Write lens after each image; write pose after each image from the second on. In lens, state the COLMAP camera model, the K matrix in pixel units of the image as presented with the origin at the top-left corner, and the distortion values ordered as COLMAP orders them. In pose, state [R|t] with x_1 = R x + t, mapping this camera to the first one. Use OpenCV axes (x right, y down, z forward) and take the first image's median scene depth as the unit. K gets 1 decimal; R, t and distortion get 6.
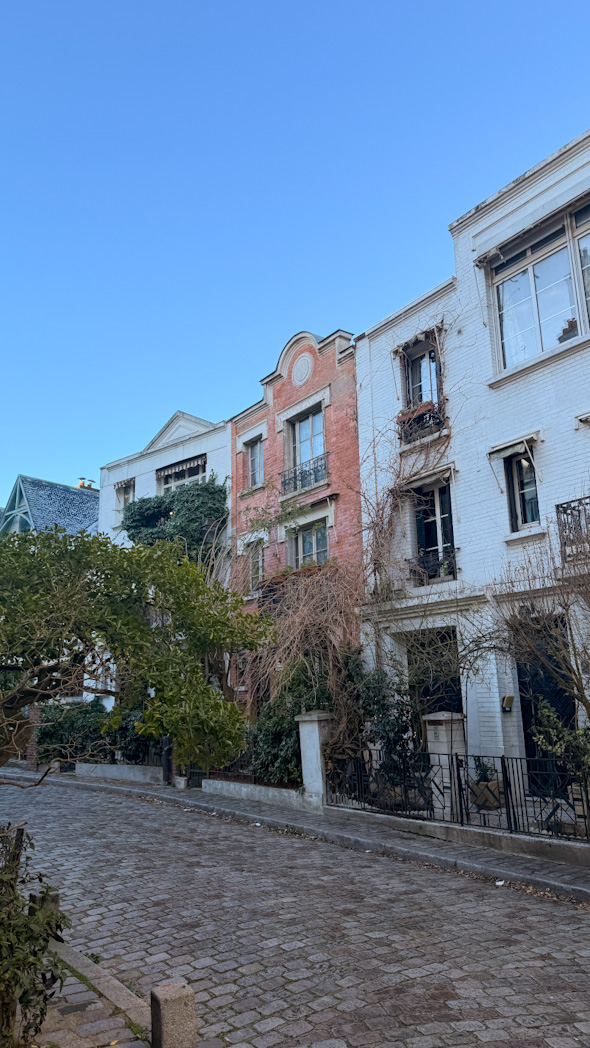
lens RADIAL K [[701.3, 0, 298.1], [0, 701.3, 524.3], [0, 0, 1]] dist [0.038095, -0.002476]
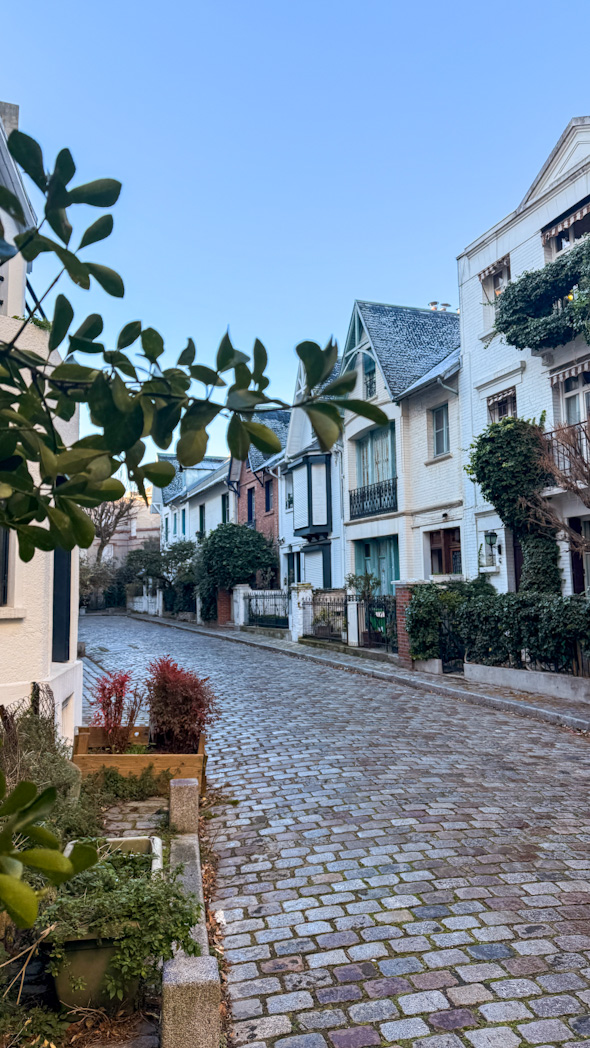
lens RADIAL K [[701.3, 0, 298.1], [0, 701.3, 524.3], [0, 0, 1]] dist [0.038095, -0.002476]
pose [[0.872869, -0.046401, -0.485743, -0.096555], [0.122386, 0.984467, 0.125882, 0.080925], [0.472357, -0.169326, 0.864990, 0.293591]]
